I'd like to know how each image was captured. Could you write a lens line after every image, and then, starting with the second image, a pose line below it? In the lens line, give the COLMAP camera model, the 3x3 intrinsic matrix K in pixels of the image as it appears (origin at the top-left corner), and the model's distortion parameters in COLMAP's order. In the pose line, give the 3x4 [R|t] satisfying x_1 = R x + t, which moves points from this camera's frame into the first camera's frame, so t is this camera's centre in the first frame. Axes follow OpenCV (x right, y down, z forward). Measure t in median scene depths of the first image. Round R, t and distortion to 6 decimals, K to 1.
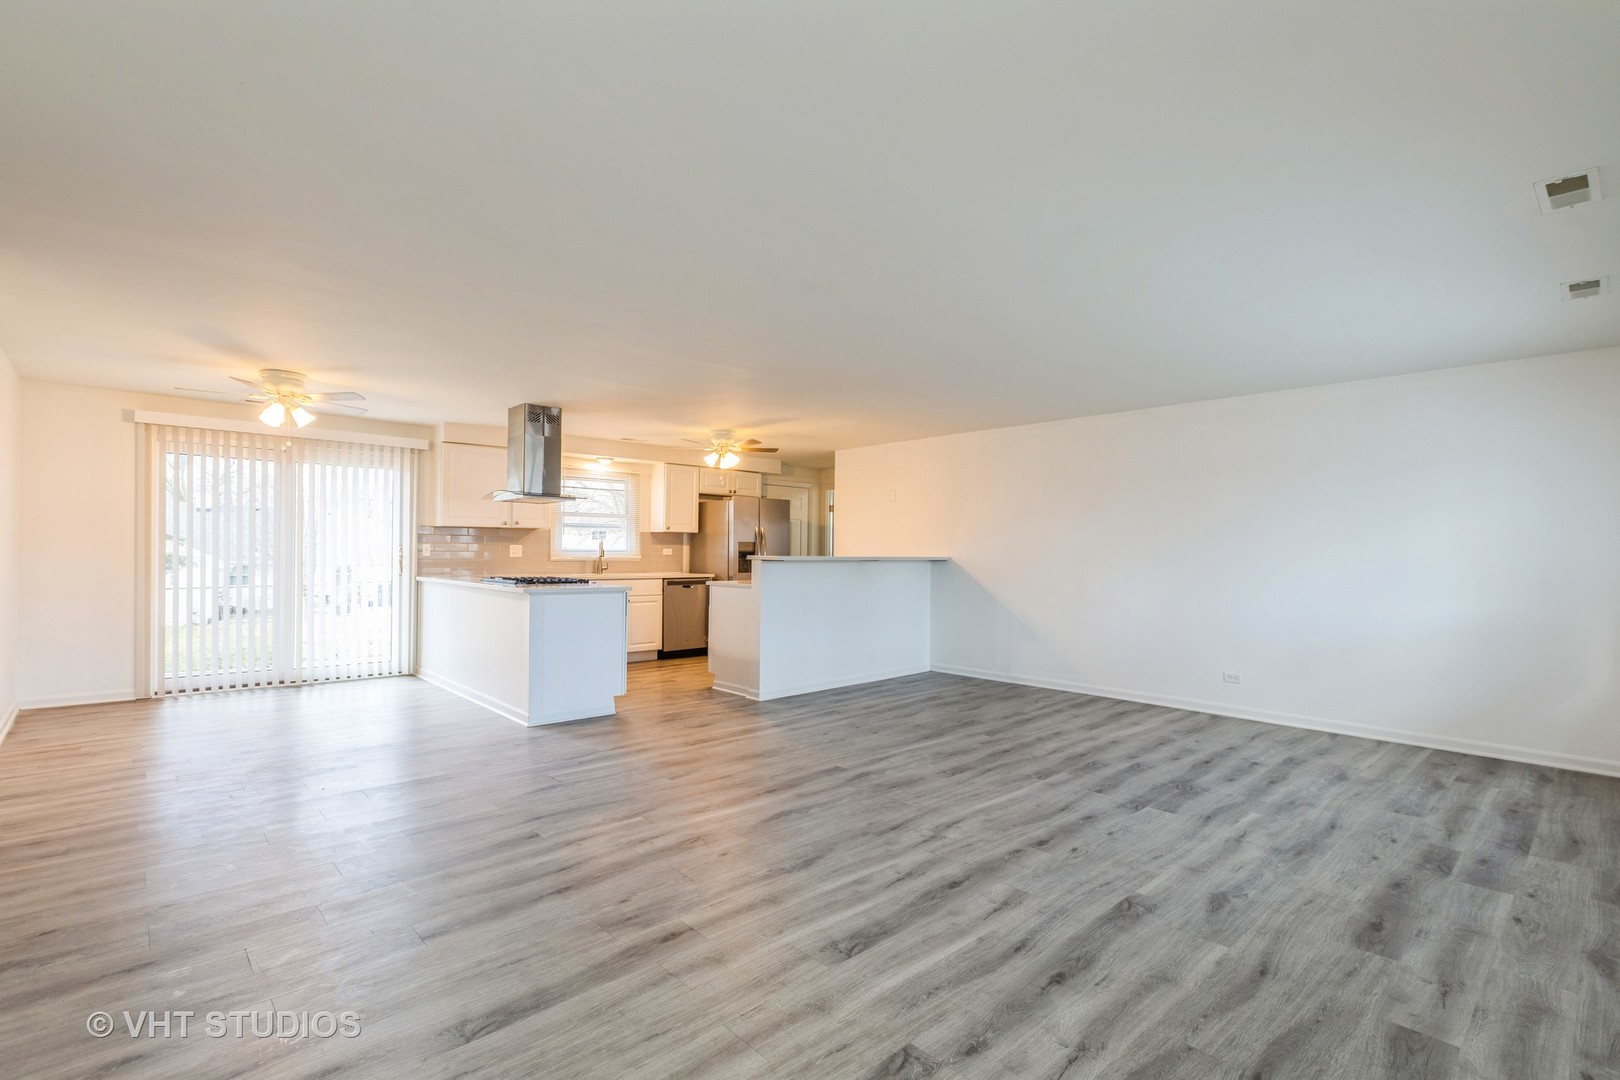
lens RADIAL K [[740.9, 0, 809.0], [0, 740.9, 548.5], [0, 0, 1]] dist [-0.003068, -0.000581]
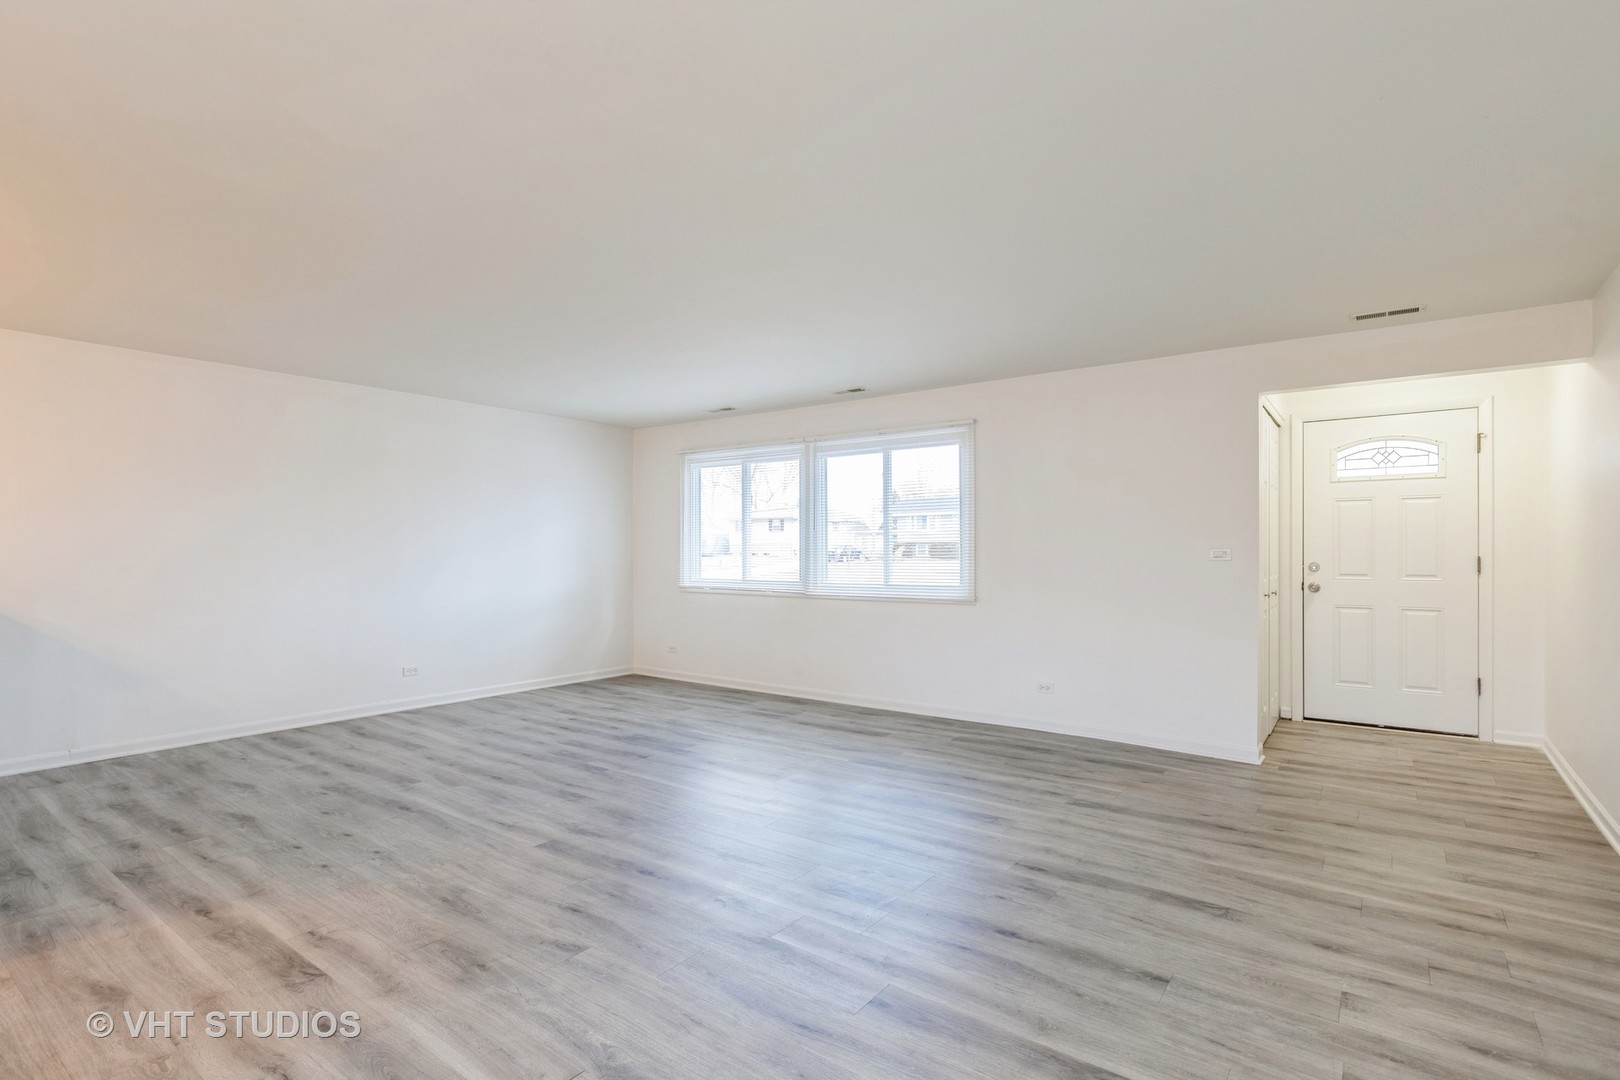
lens RADIAL K [[798.4, 0, 810.0], [0, 798.4, 540.0], [0, 0, 1]] dist [0.002470, -0.005957]
pose [[-0.193053, 0.004995, 0.981176, -0.779360], [-0.006744, 0.999957, -0.006418, 0.003563], [-0.981165, -0.007856, -0.193011, 0.908022]]
